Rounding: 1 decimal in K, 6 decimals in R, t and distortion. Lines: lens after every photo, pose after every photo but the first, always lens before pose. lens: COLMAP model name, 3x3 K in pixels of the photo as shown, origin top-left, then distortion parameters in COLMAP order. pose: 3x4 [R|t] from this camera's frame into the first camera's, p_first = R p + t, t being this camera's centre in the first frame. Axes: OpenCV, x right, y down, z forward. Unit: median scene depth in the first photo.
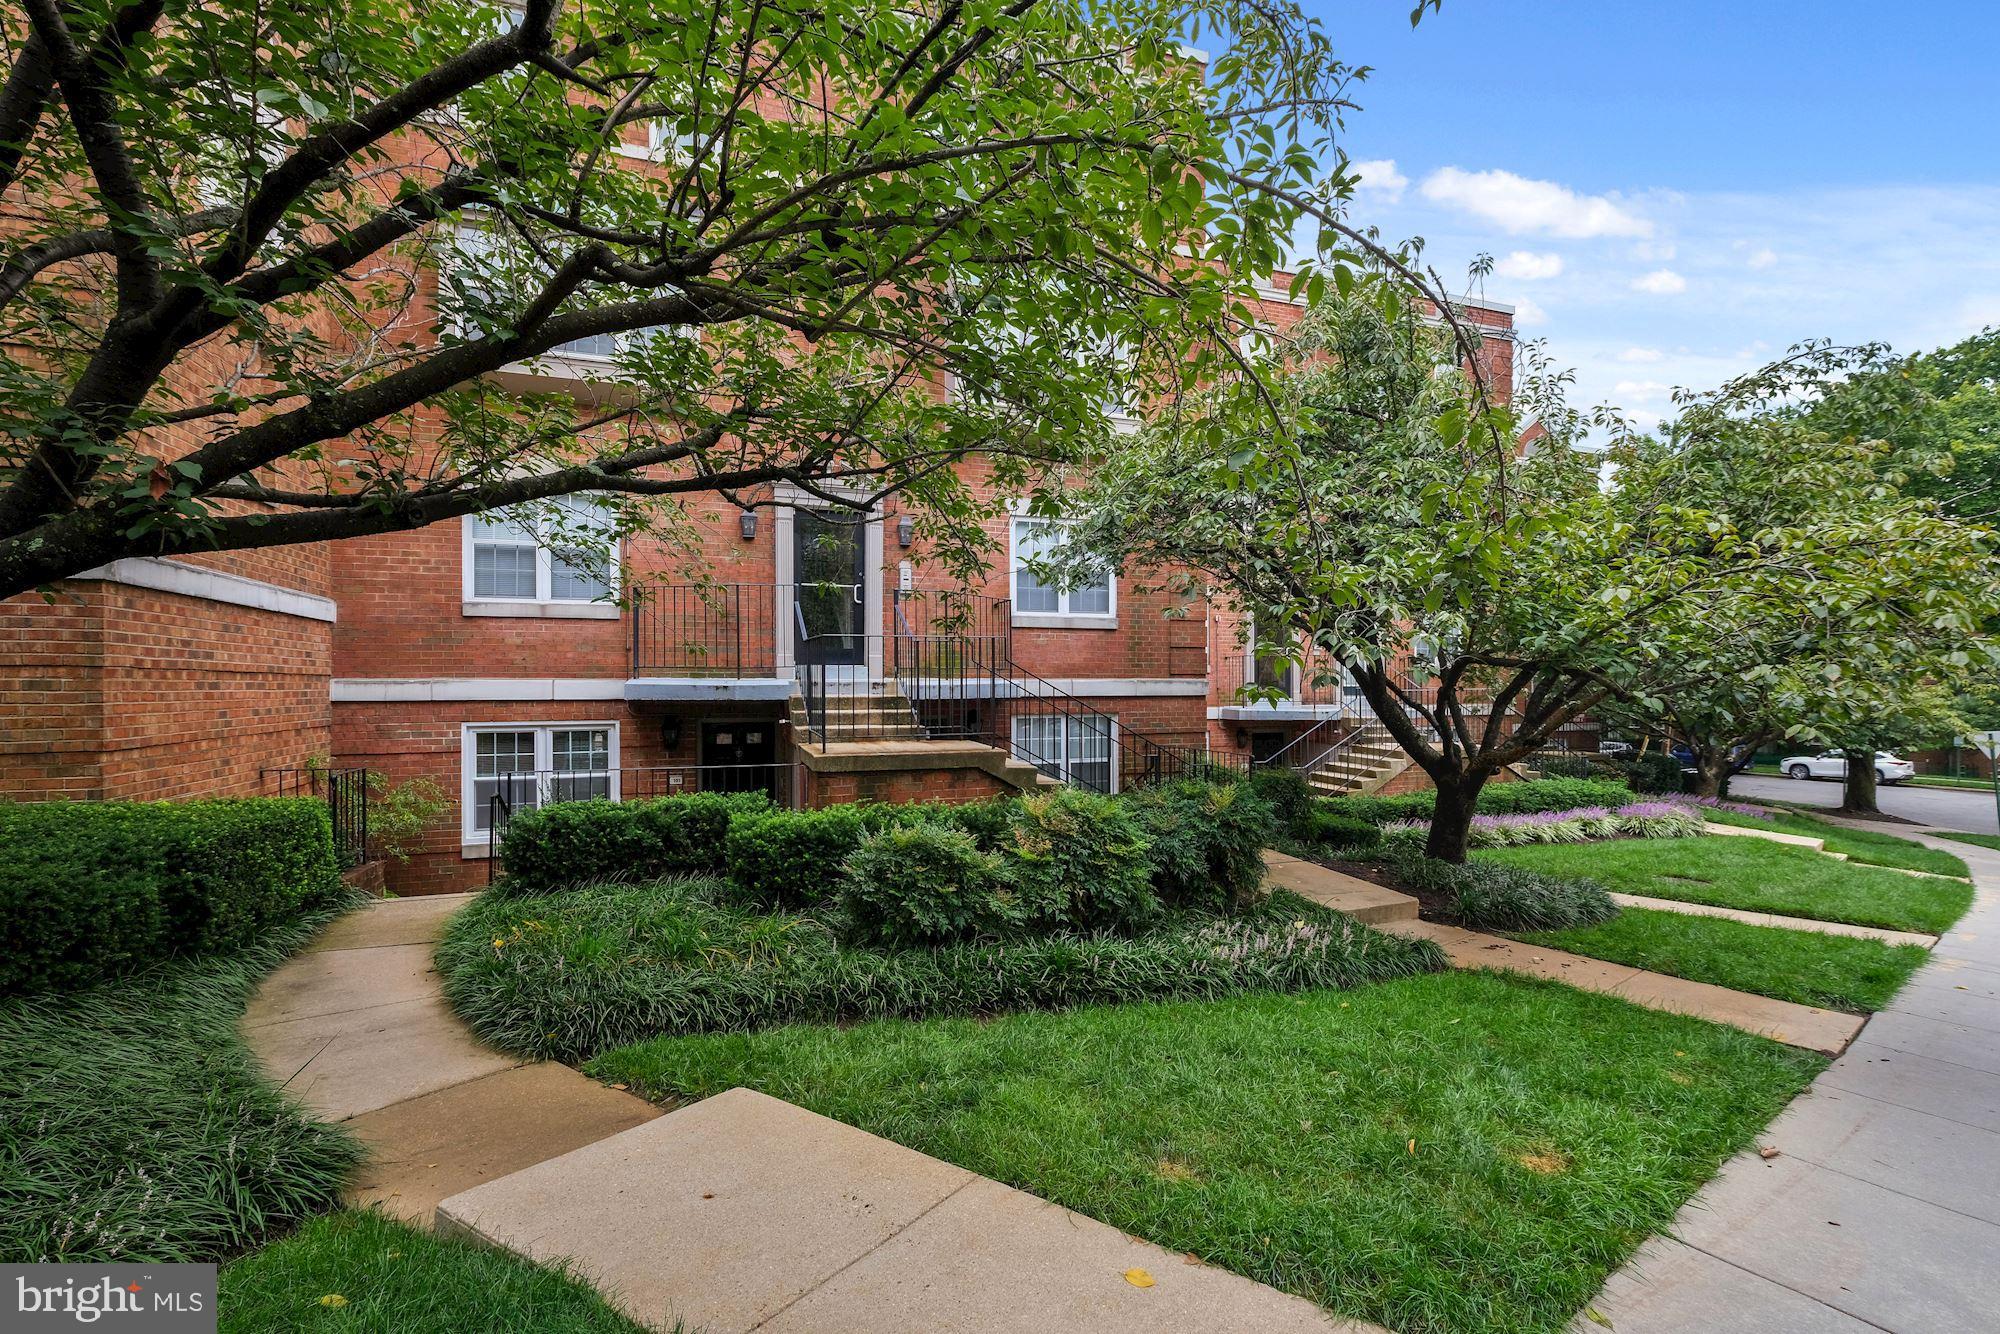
lens RADIAL K [[878.0, 0, 998.8], [0, 878.0, 656.3], [0, 0, 1]] dist [0.003046, -0.000024]
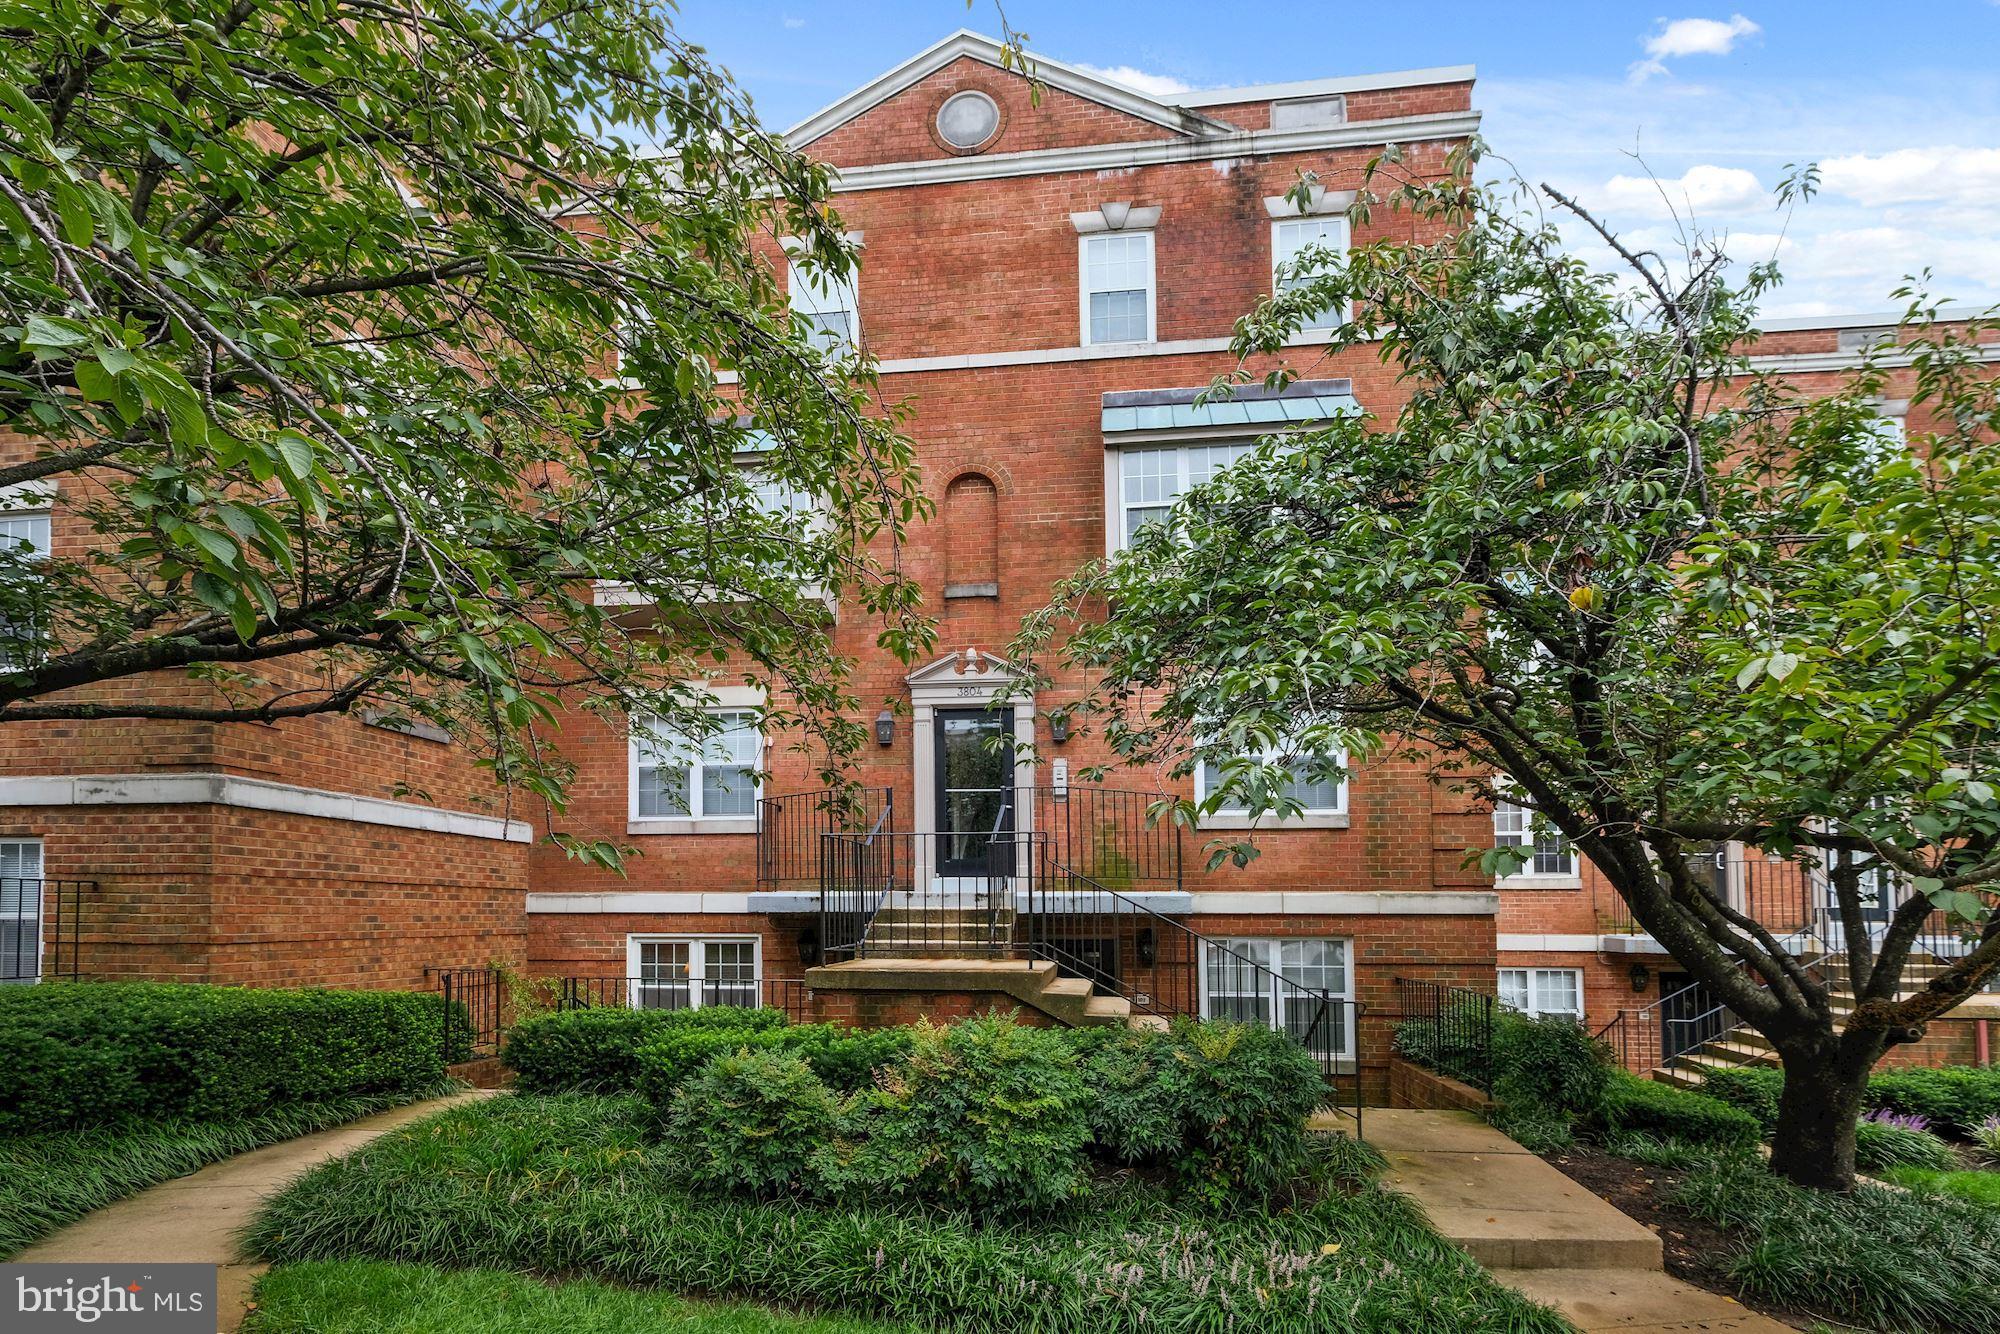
lens RADIAL K [[904.4, 0, 1016.4], [0, 904.4, 857.1], [0, 0, 1]] dist [0.001376, -0.000124]
pose [[0.899844, -0.026465, -0.435408, 0.303809], [0.012531, 0.999314, -0.034842, 0.026524], [0.436032, 0.025896, 0.899559, 0.206381]]
